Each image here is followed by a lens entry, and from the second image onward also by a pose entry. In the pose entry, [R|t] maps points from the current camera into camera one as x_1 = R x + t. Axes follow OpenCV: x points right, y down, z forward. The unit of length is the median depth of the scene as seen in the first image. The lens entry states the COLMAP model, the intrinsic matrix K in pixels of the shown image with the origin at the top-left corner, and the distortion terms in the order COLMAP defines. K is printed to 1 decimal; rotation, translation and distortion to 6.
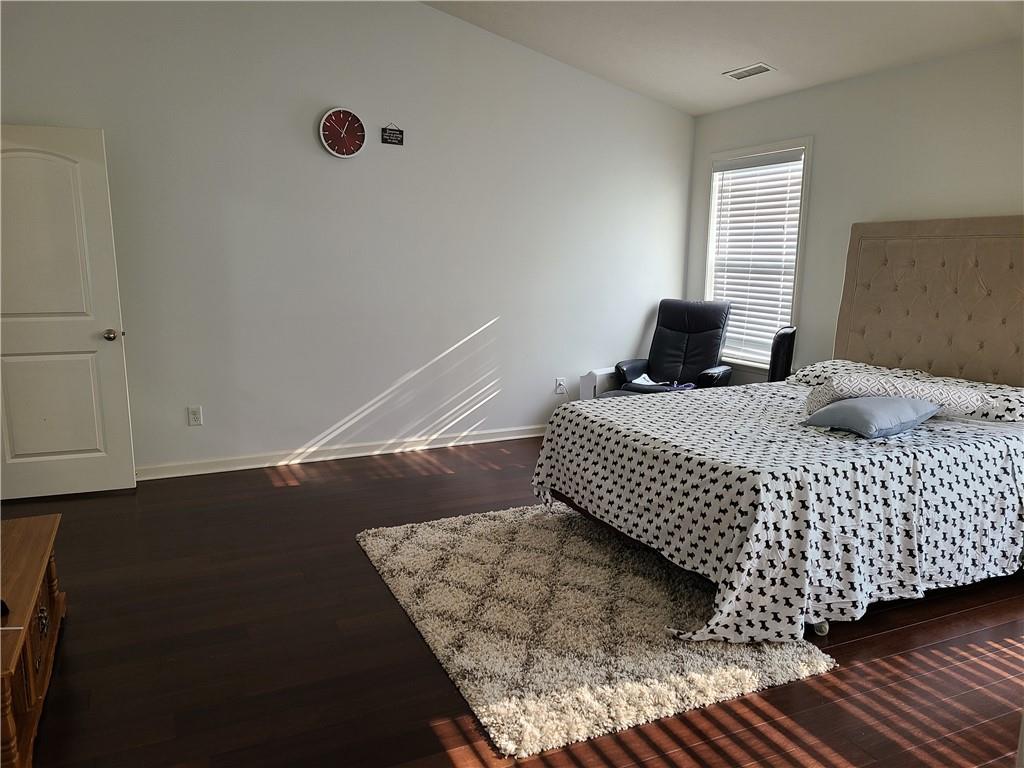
lens RADIAL K [[770.5, 0, 511.7], [0, 770.5, 381.0], [0, 0, 1]] dist [0.059592, -0.050553]
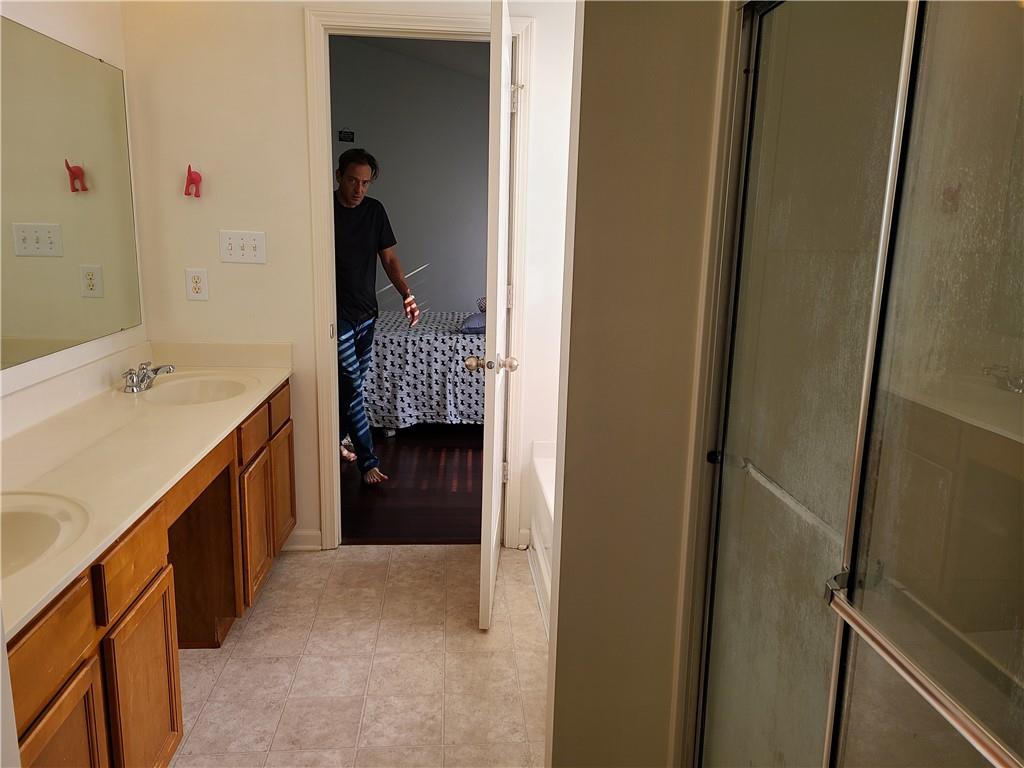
lens RADIAL K [[770.5, 0, 509.2], [0, 770.5, 382.6], [0, 0, 1]] dist [0.059592, -0.050553]
pose [[0.932785, 0.090566, -0.348869, 1.227274], [-0.079176, 0.995761, 0.046801, 0.103802], [0.351629, -0.016033, 0.936002, -0.502409]]
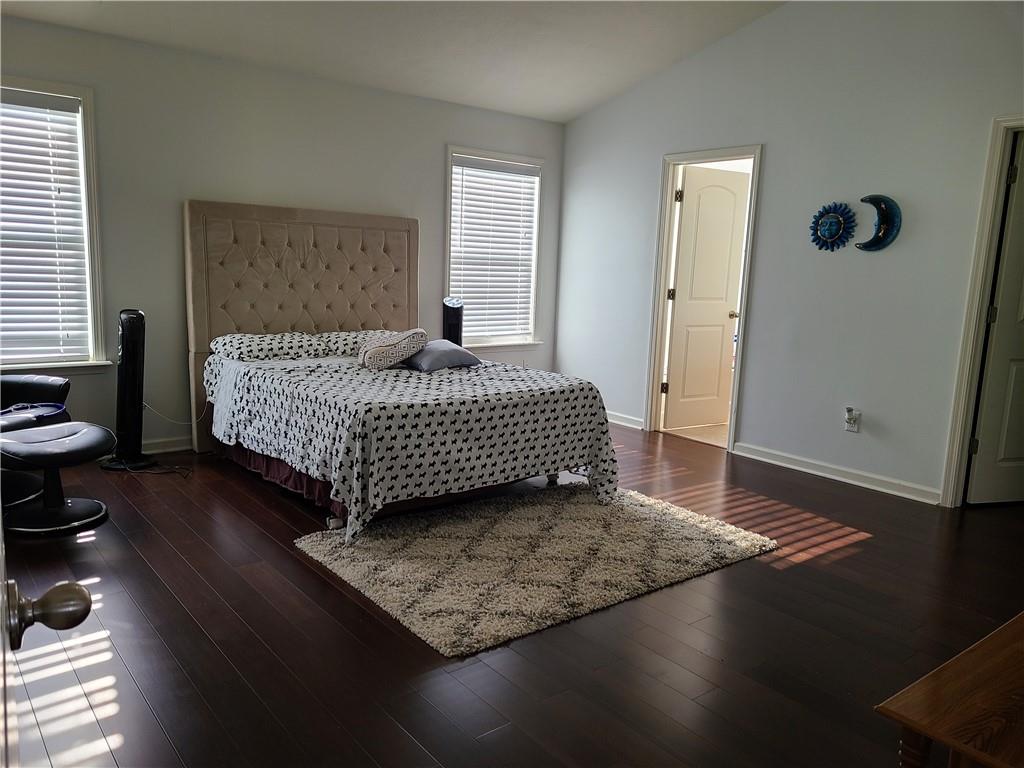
lens RADIAL K [[770.5, 0, 507.9], [0, 770.5, 383.8], [0, 0, 1]] dist [0.059592, -0.050553]
pose [[-0.227103, -0.169507, 0.959005, -0.923323], [0.125940, 0.971355, 0.201514, -0.173027], [-0.965693, 0.166542, -0.199250, 1.197802]]
